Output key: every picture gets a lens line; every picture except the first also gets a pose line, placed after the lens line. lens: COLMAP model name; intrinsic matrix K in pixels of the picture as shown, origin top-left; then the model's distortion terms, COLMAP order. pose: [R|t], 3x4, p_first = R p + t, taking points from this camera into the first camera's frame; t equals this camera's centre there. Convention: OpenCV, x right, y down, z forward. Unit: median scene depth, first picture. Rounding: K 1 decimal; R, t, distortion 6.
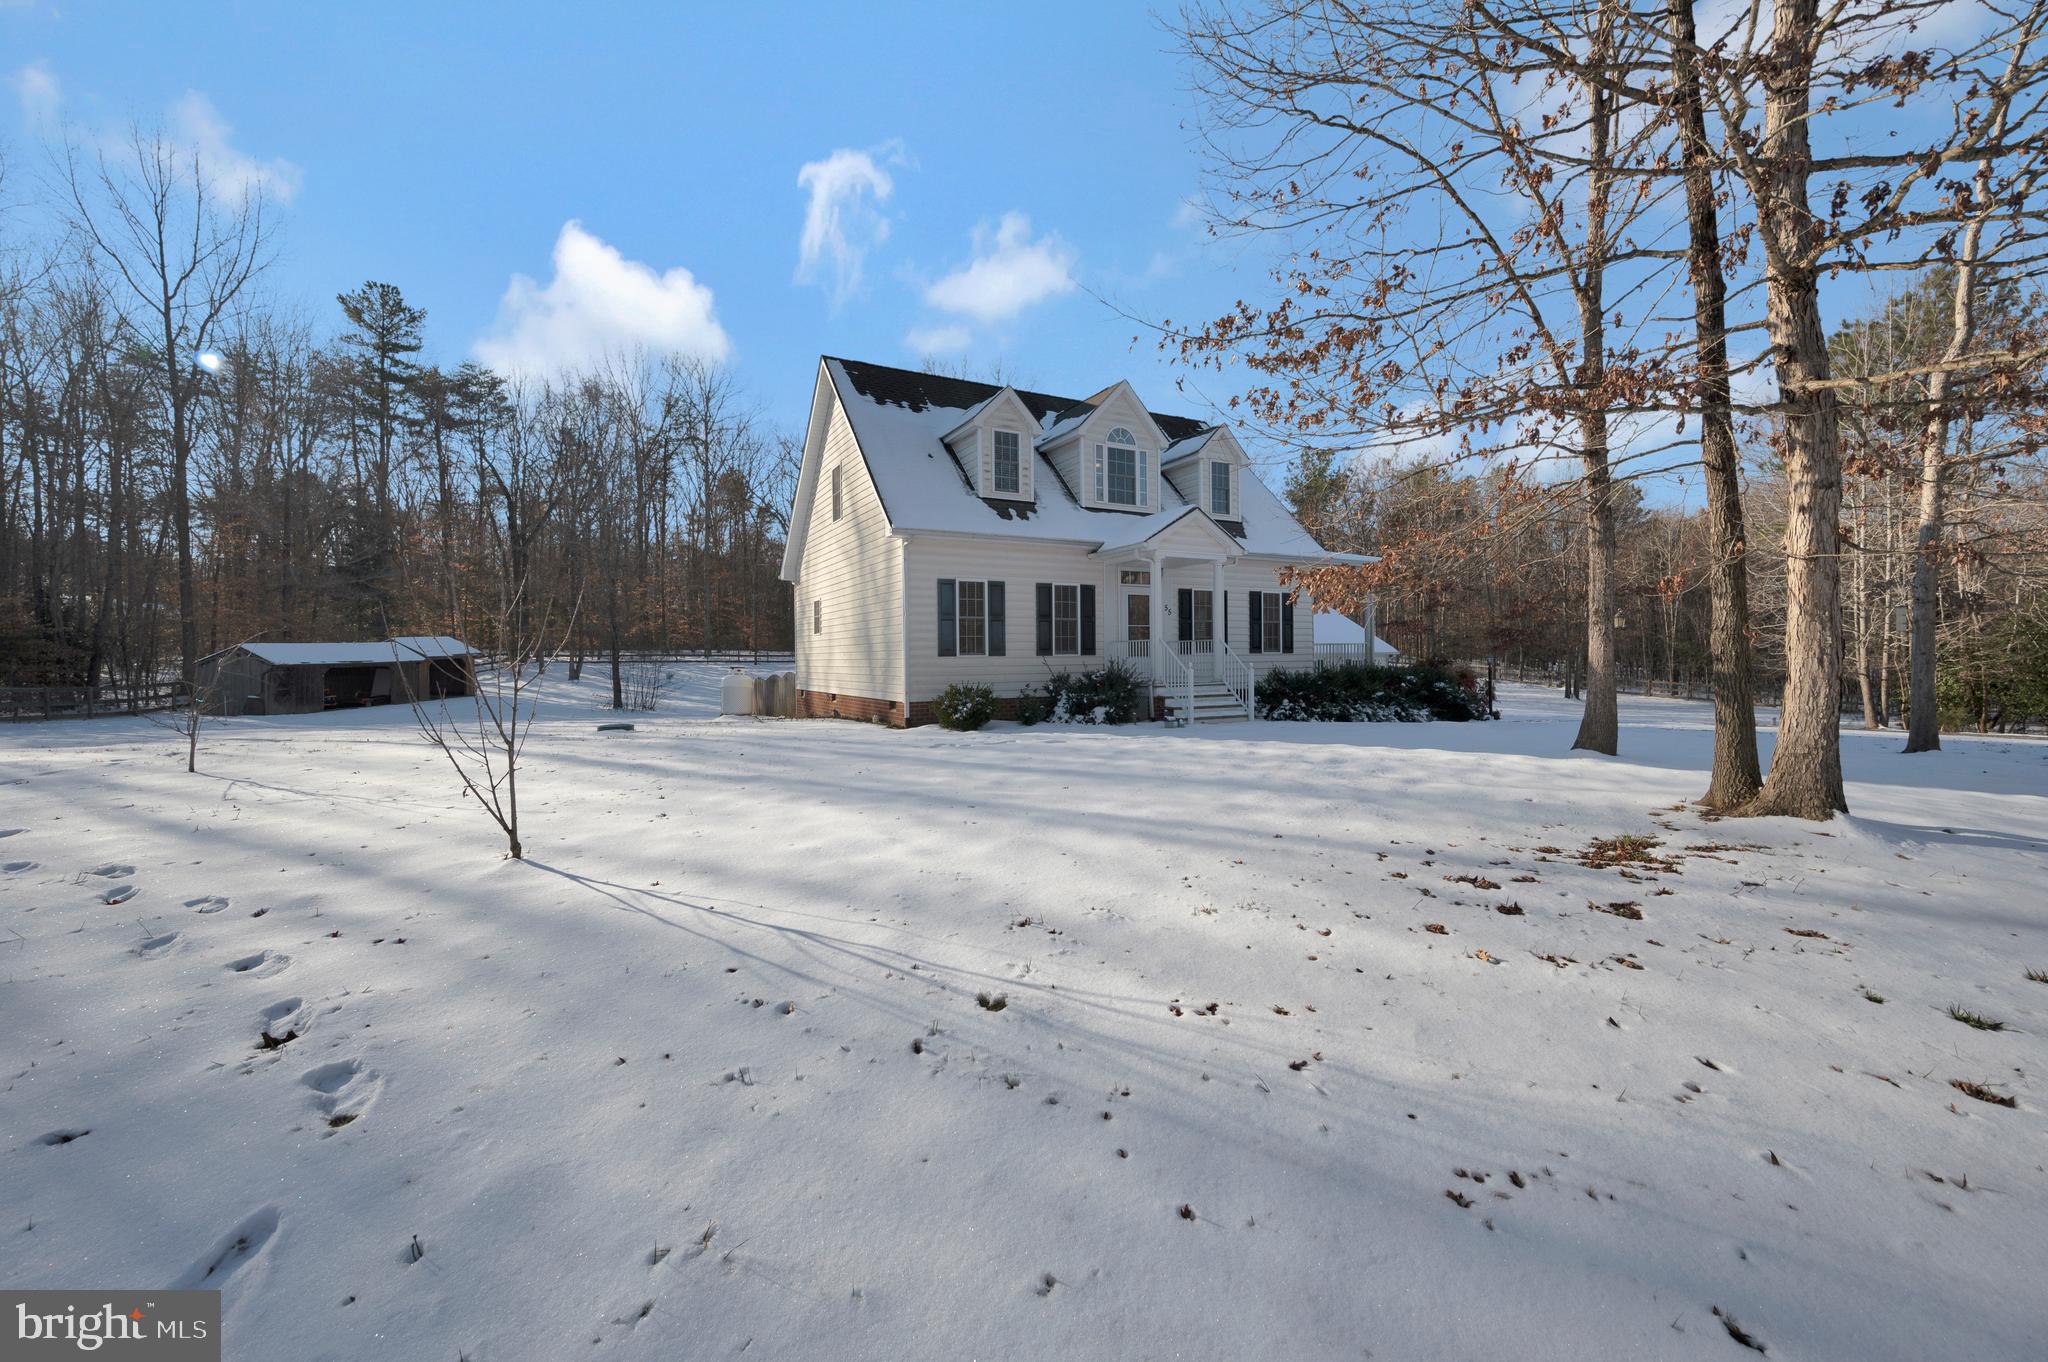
lens RADIAL K [[810.4, 0, 1030.3], [0, 810.4, 654.3], [0, 0, 1]] dist [0.000175, -0.000172]
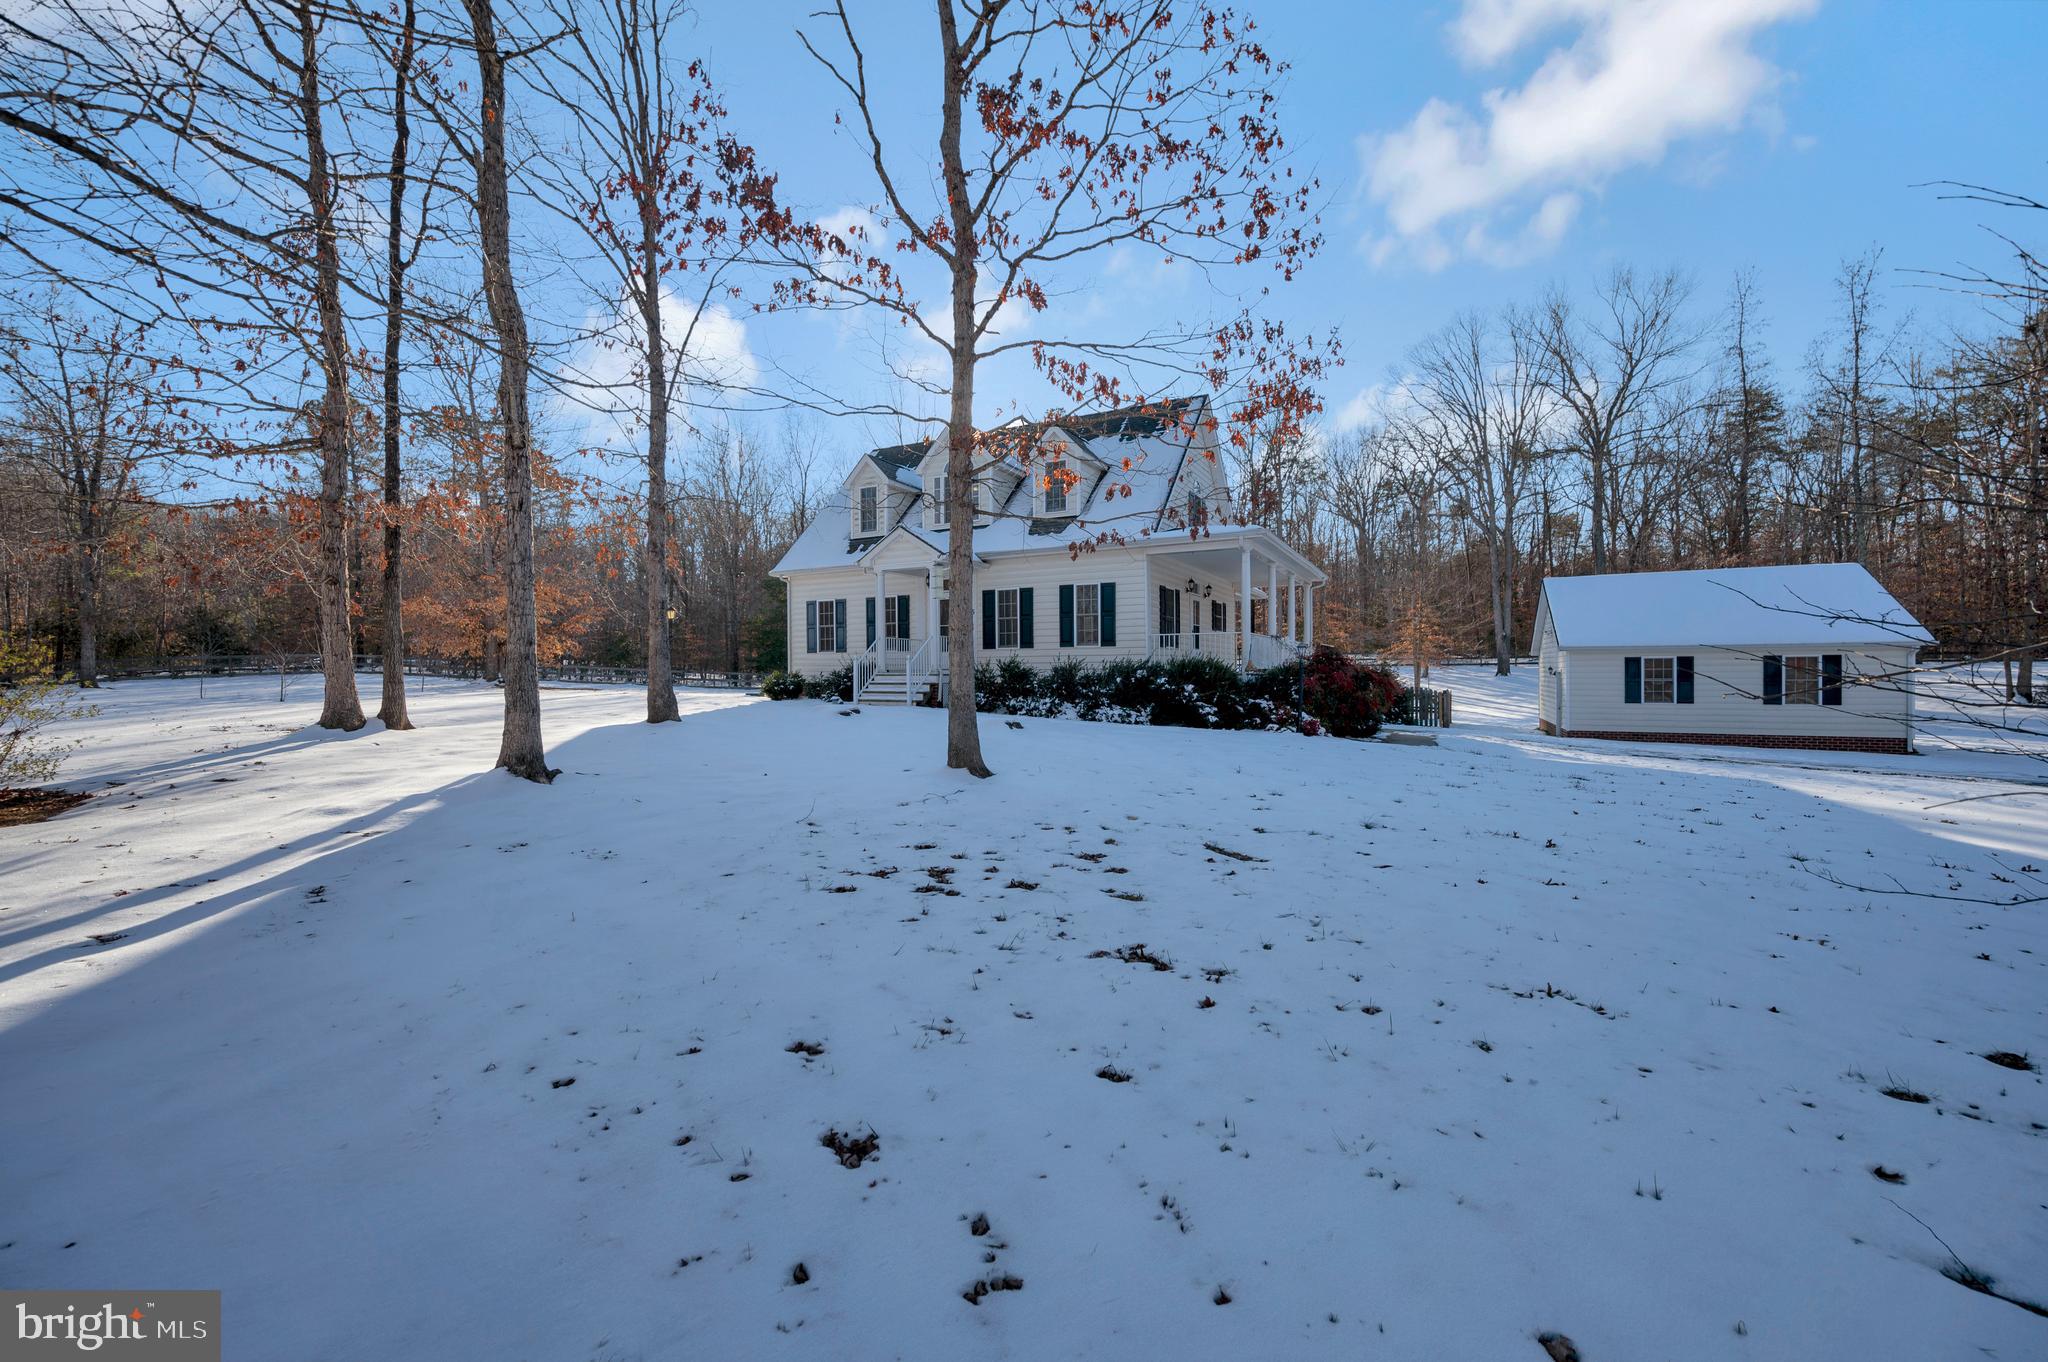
lens RADIAL K [[810.4, 0, 1030.3], [0, 810.4, 654.3], [0, 0, 1]] dist [0.000175, -0.000172]
pose [[0.544905, -0.000984, -0.838497, 1.277738], [0.013073, 0.999888, 0.007323, -0.000145], [0.838396, -0.014952, 0.544856, 0.486994]]
